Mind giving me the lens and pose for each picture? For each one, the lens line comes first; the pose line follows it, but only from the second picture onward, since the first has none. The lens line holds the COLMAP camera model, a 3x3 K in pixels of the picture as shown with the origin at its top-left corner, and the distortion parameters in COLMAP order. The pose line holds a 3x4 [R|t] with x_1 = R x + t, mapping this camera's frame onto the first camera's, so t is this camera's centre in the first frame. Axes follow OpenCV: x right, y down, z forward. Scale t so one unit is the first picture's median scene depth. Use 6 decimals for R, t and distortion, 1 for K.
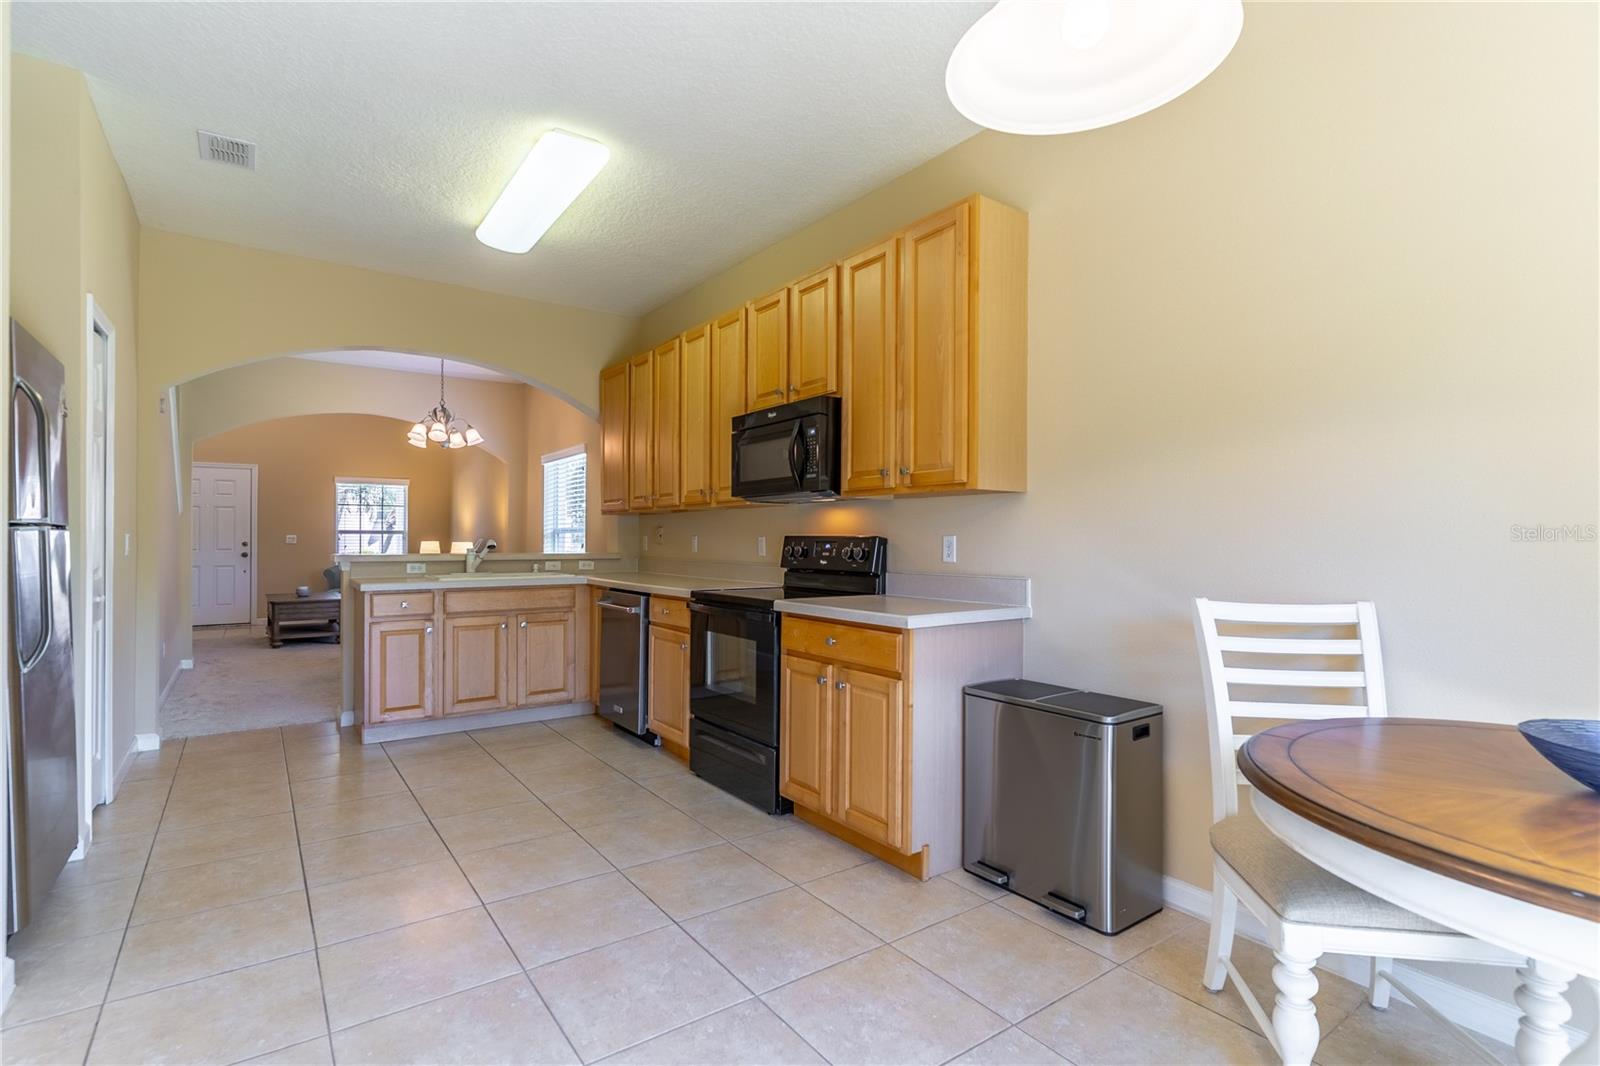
lens RADIAL K [[766.8, 0, 784.5], [0, 766.8, 539.5], [0, 0, 1]] dist [-0.000954, -0.000331]
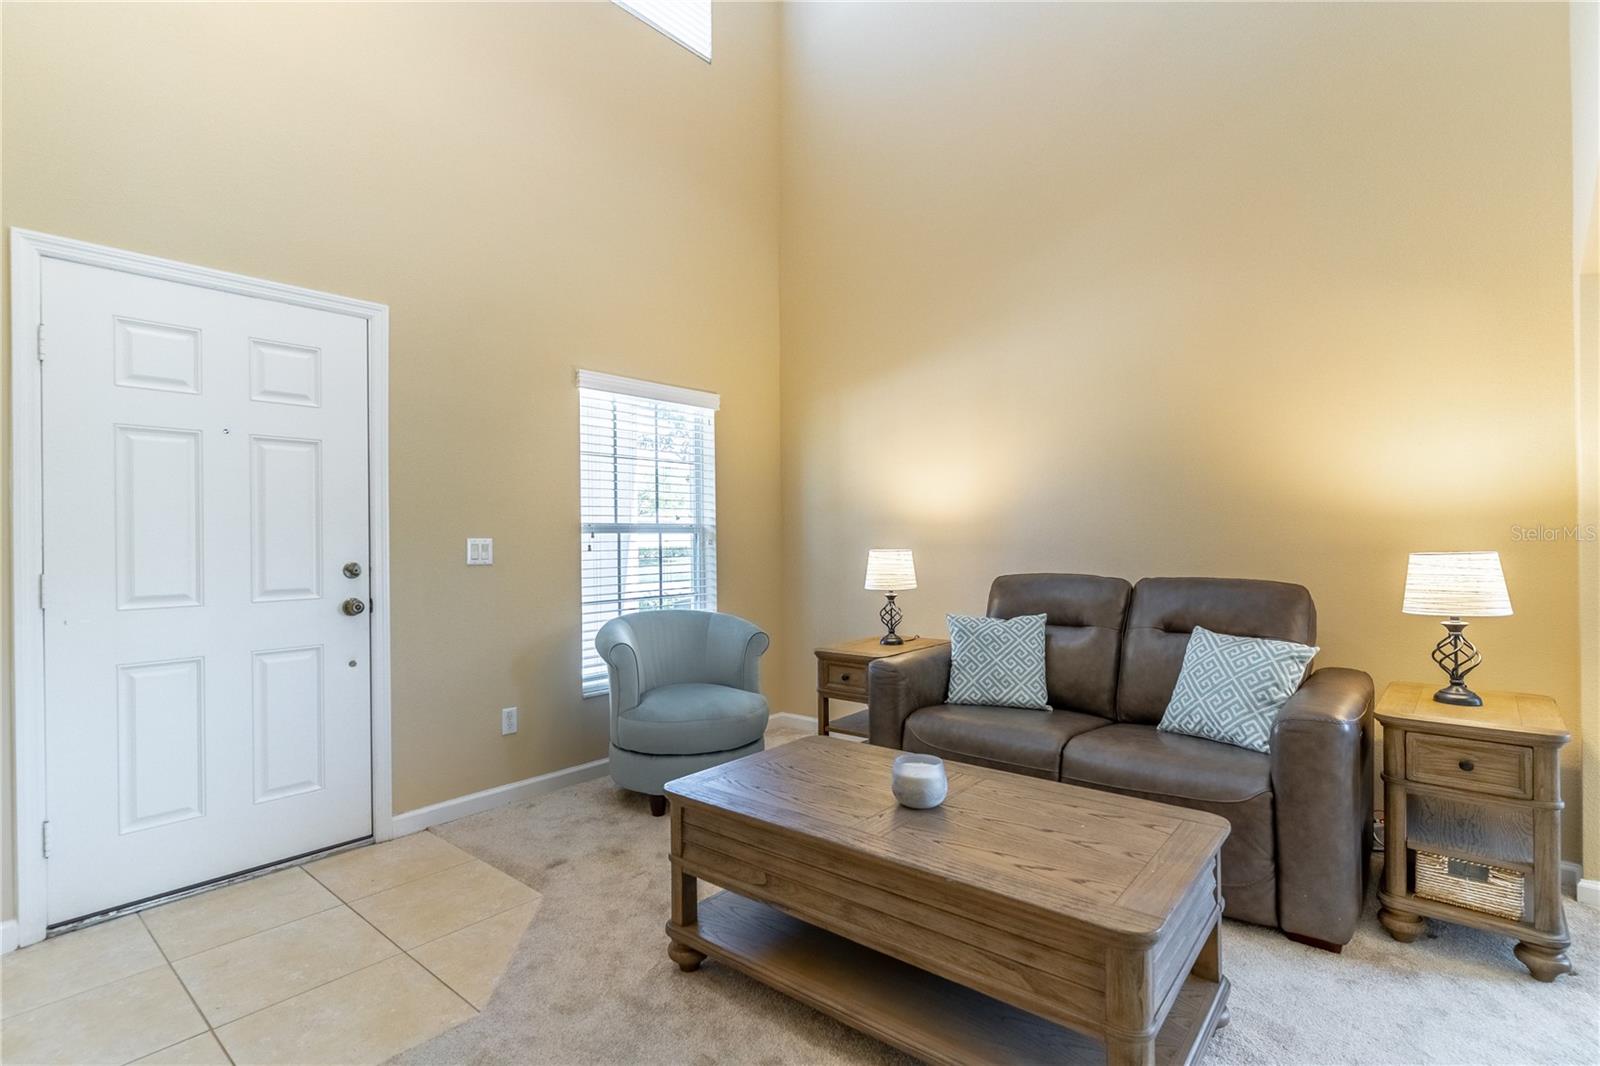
lens RADIAL K [[766.8, 0, 793.8], [0, 766.8, 538.5], [0, 0, 1]] dist [-0.000954, -0.000331]
pose [[0.966883, -0.014220, 0.254825, -1.095024], [0.013933, 0.999899, 0.002930, -0.008720], [-0.254840, 0.000717, 0.966983, 1.195837]]
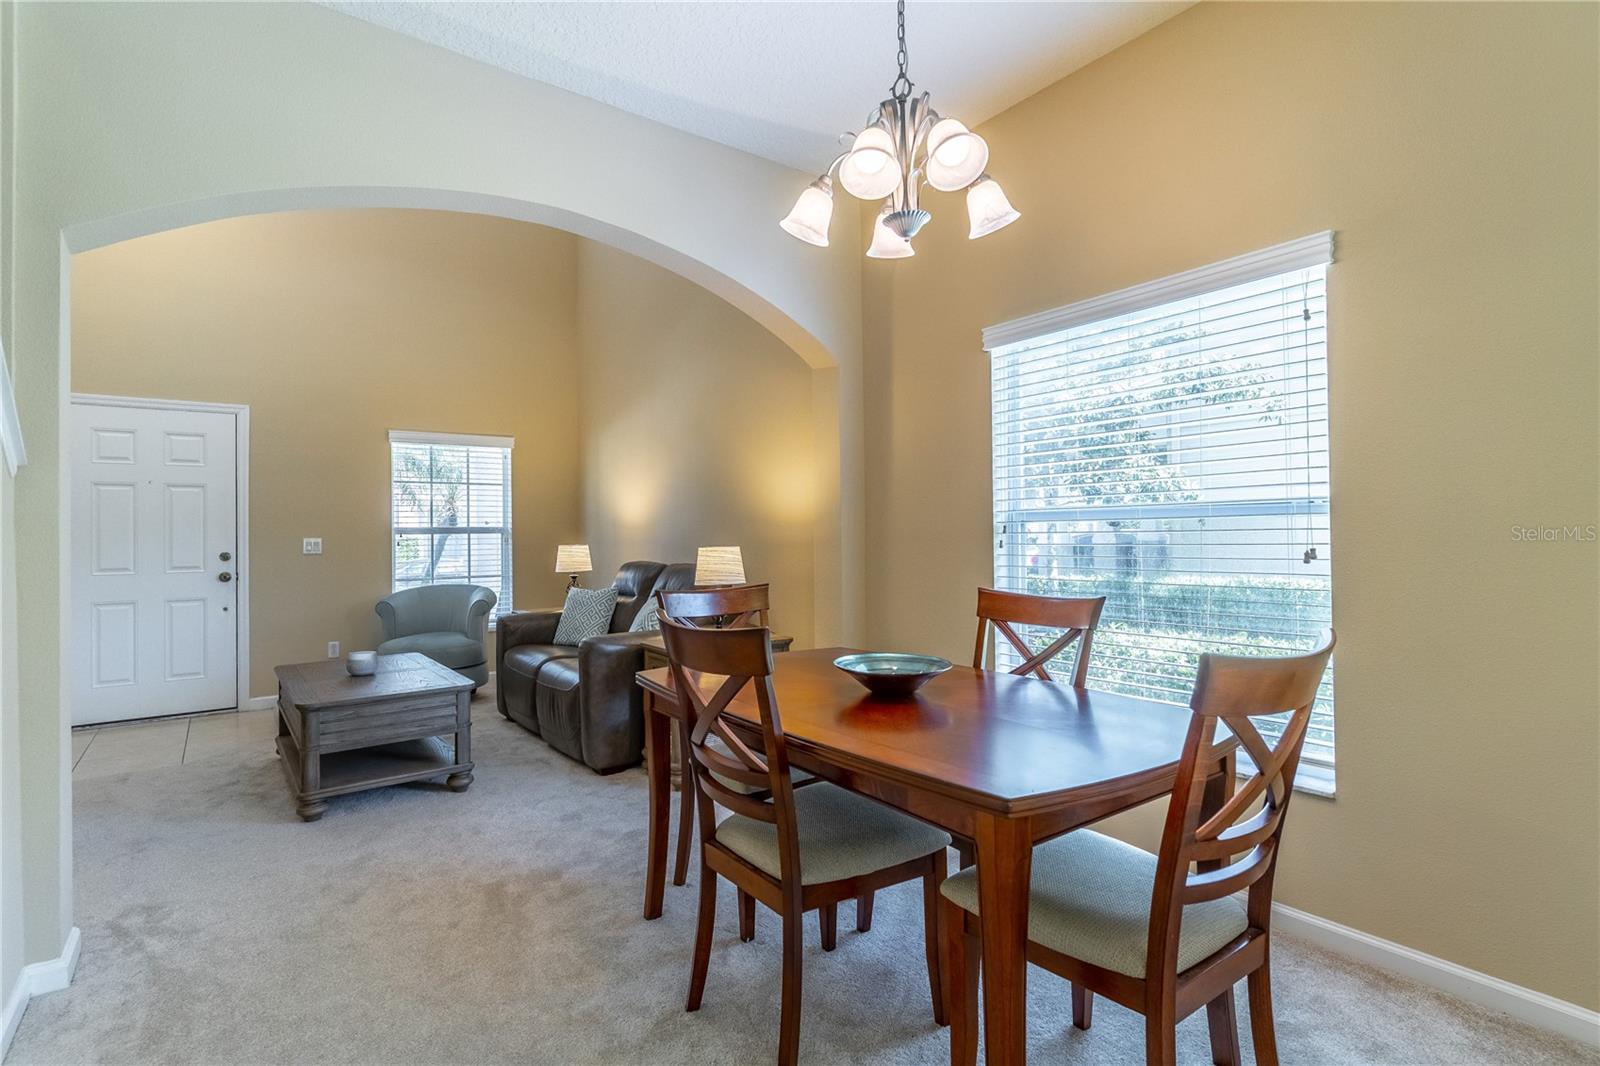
lens RADIAL K [[766.8, 0, 791.5], [0, 766.8, 526.1], [0, 0, 1]] dist [-0.000954, -0.000331]
pose [[0.999415, -0.017174, 0.029574, -0.589834], [0.017484, 0.999795, -0.010257, -0.004966], [-0.029391, 0.010768, 0.999510, 0.825269]]
